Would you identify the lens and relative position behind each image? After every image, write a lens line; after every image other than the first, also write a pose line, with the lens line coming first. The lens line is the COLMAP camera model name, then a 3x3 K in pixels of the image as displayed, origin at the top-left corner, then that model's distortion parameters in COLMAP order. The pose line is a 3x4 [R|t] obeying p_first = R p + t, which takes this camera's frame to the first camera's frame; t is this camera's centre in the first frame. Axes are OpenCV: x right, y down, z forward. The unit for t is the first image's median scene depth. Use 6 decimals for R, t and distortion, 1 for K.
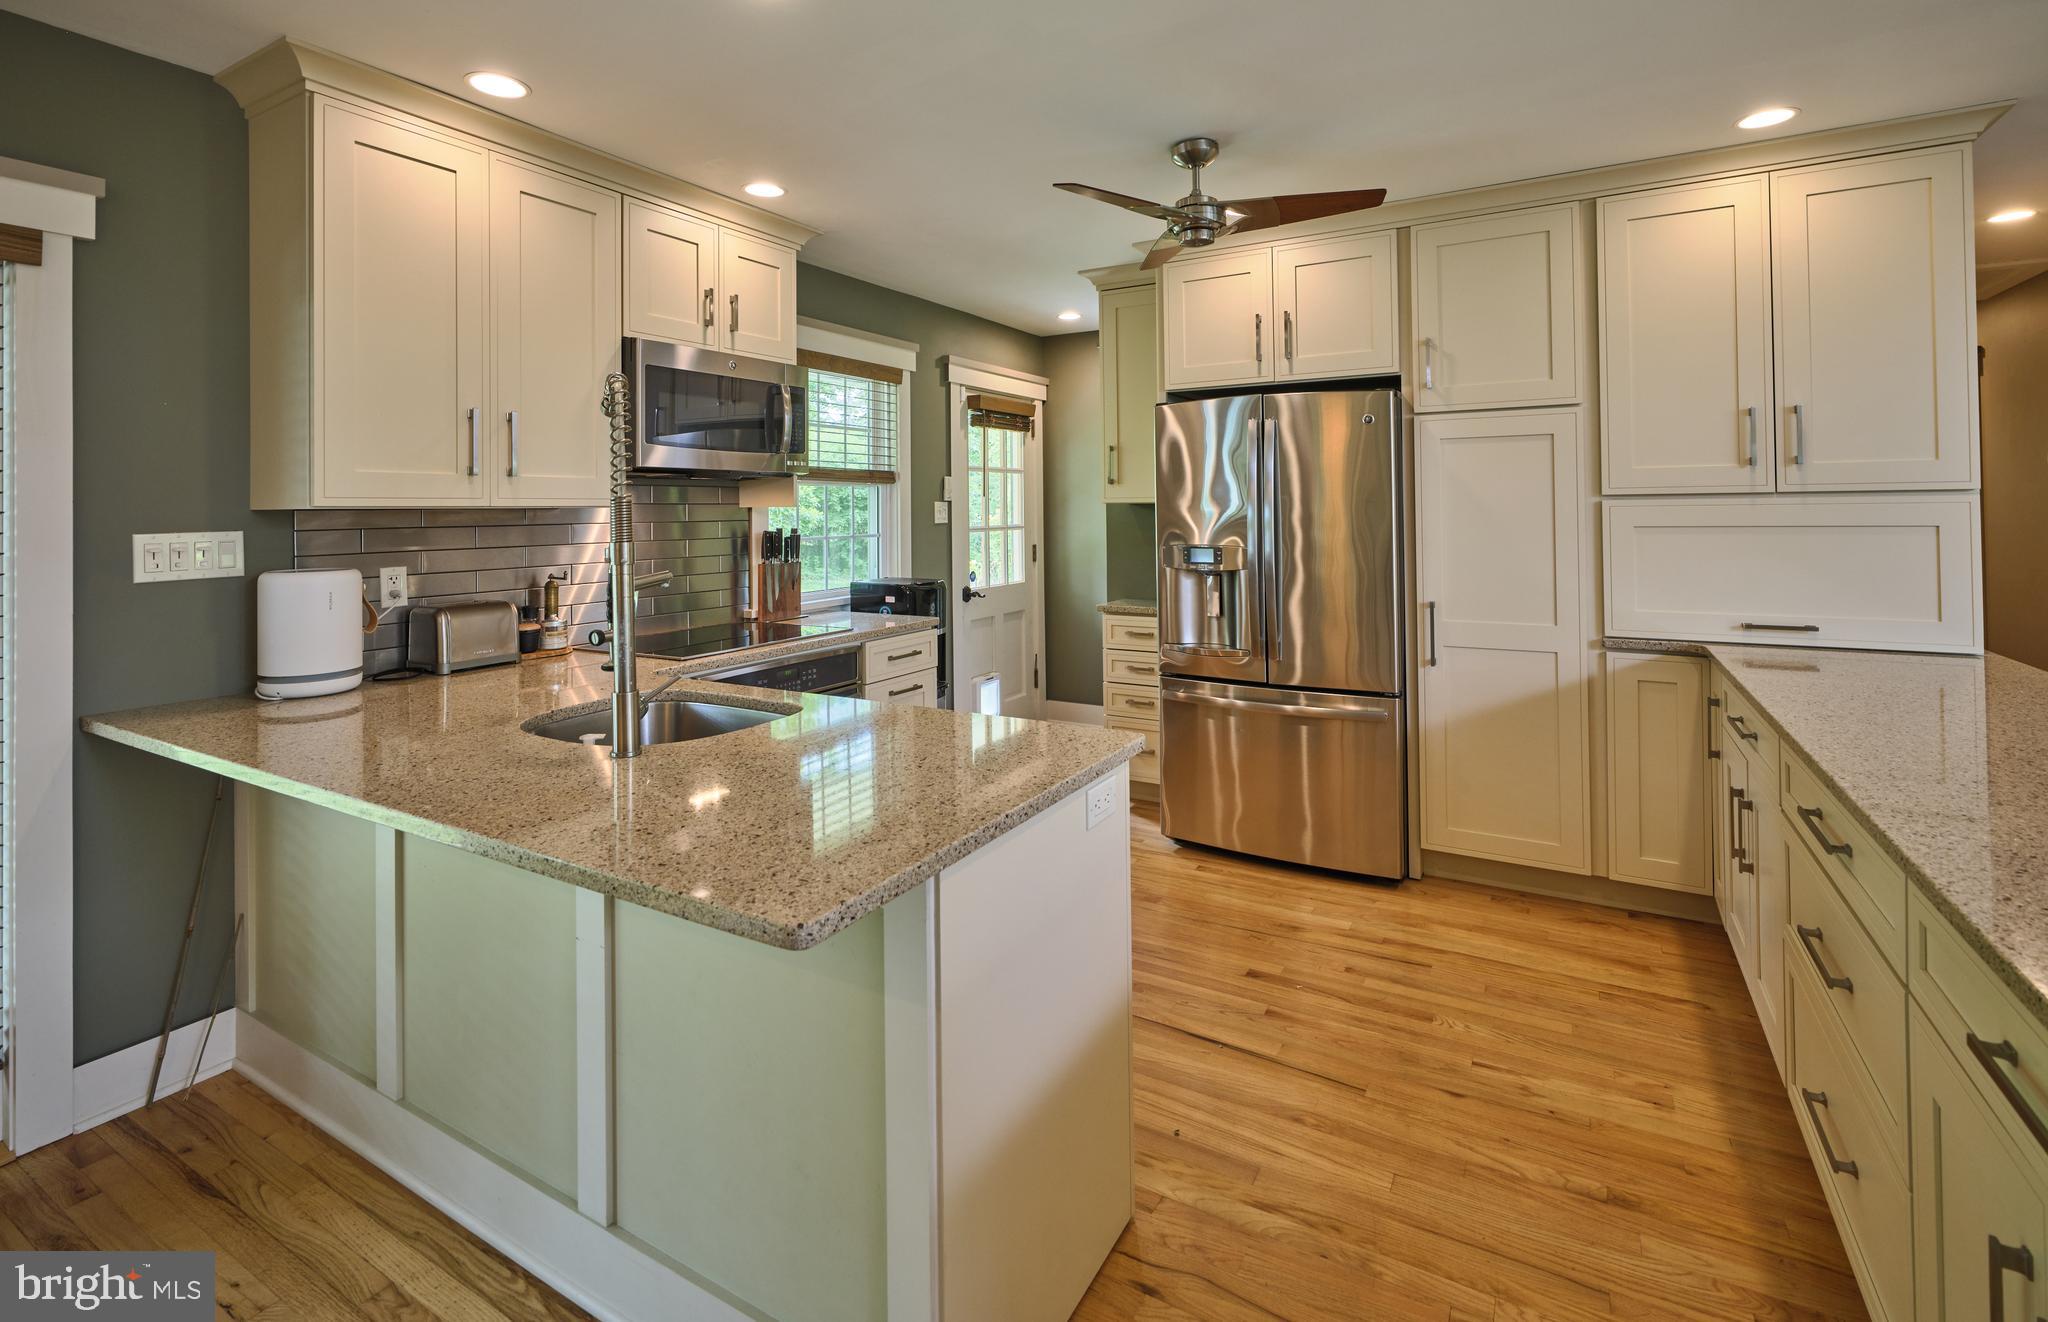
lens RADIAL K [[936.0, 0, 1039.8], [0, 936.0, 496.8], [0, 0, 1]] dist [0.000269, -0.001812]
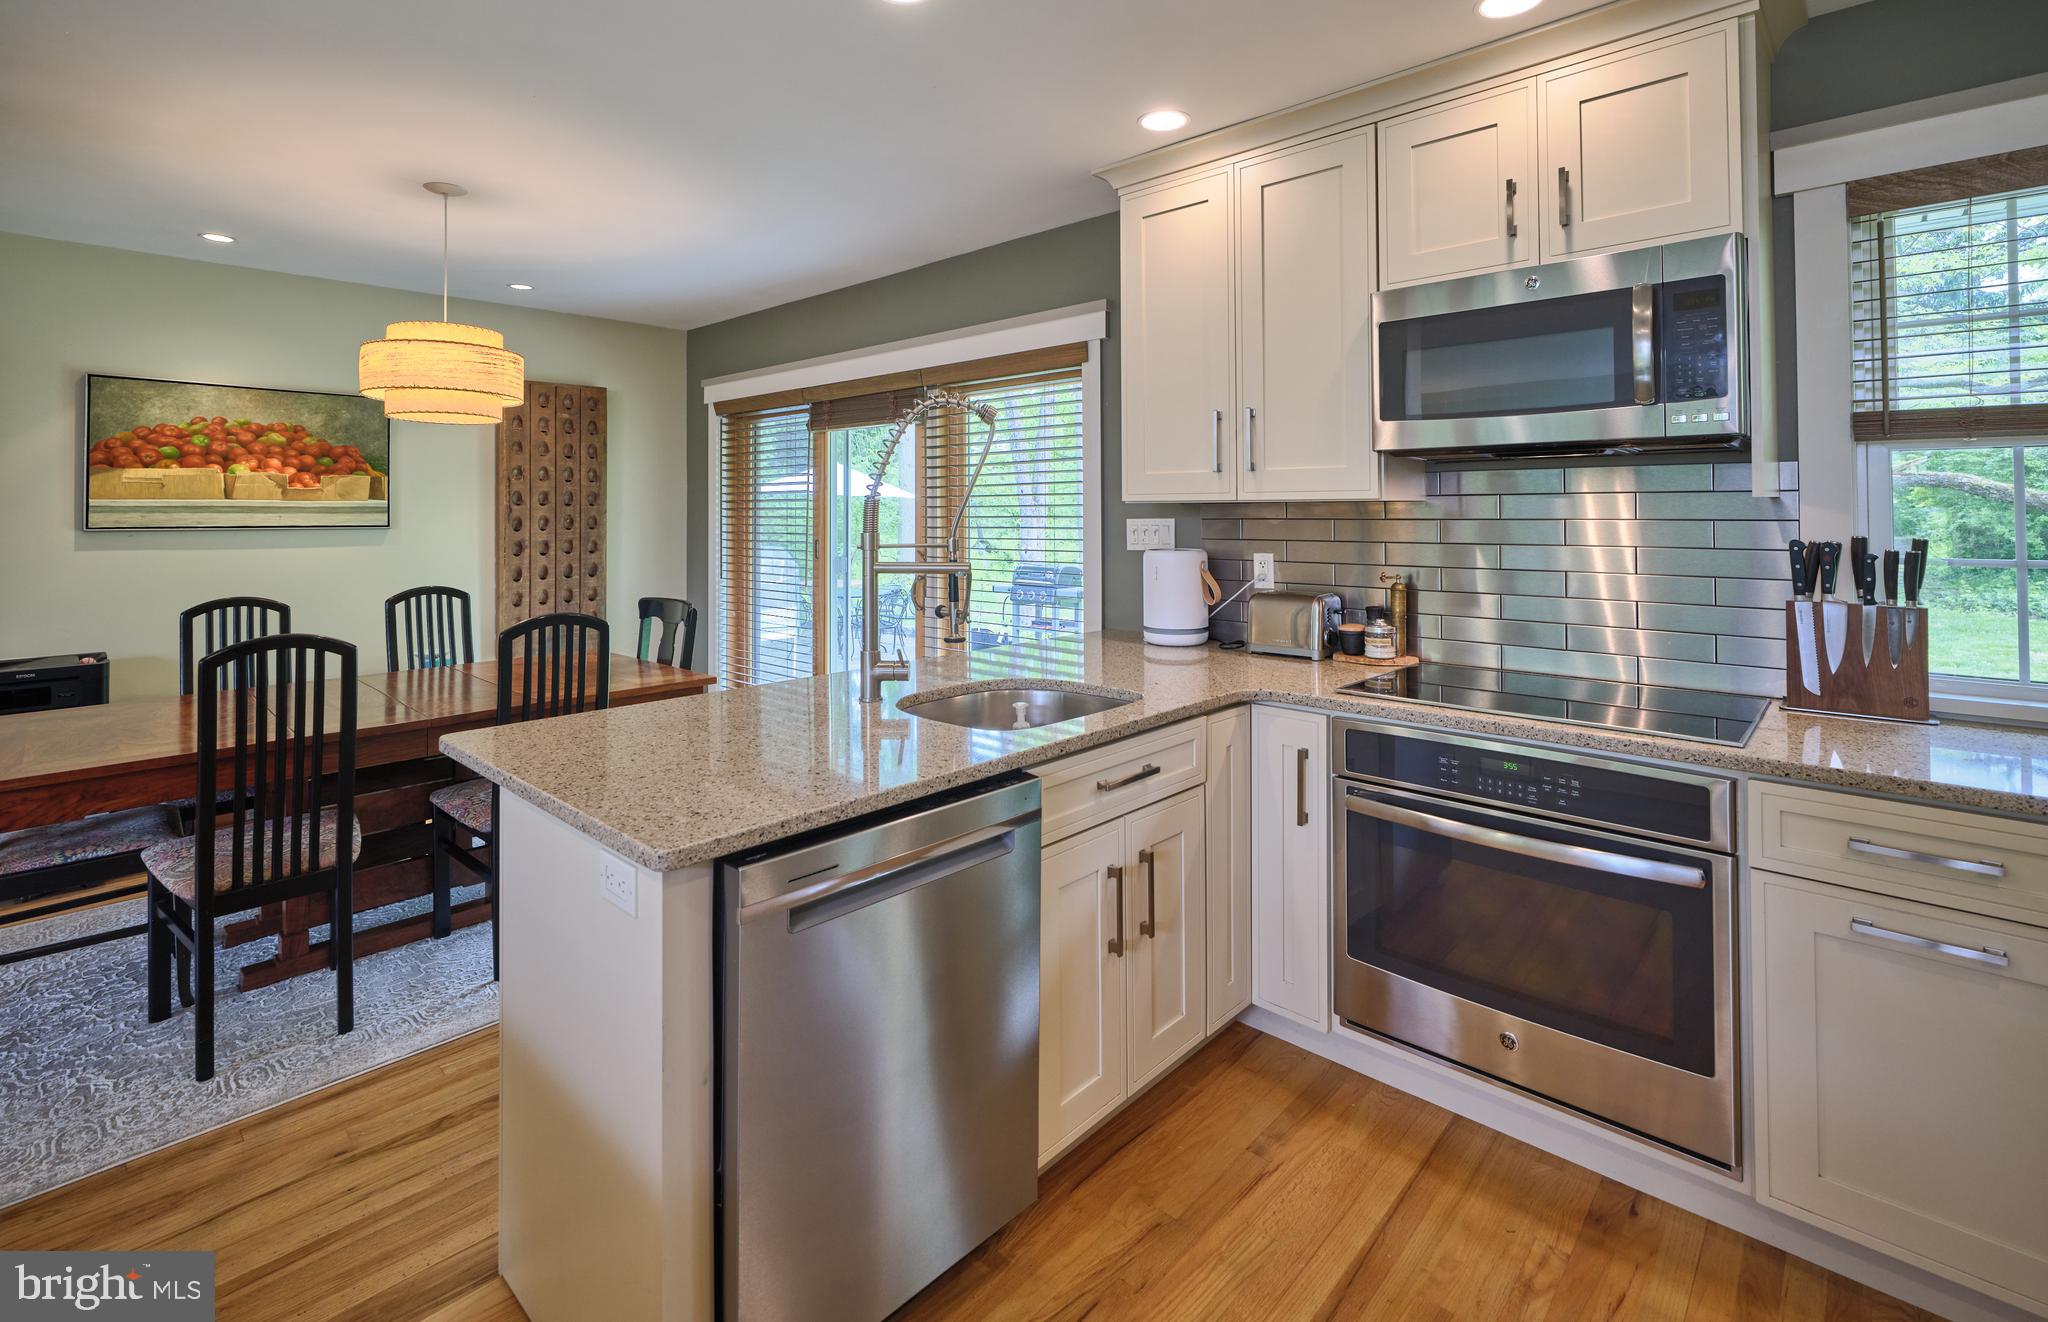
lens RADIAL K [[936.0, 0, 1024.1], [0, 936.0, 485.5], [0, 0, 1]] dist [0.000269, -0.001812]
pose [[-0.232505, -0.010059, -0.972543, 0.557803], [0.021822, 0.999641, -0.015556, 0.004273], [0.972350, -0.024839, -0.232202, 1.145607]]
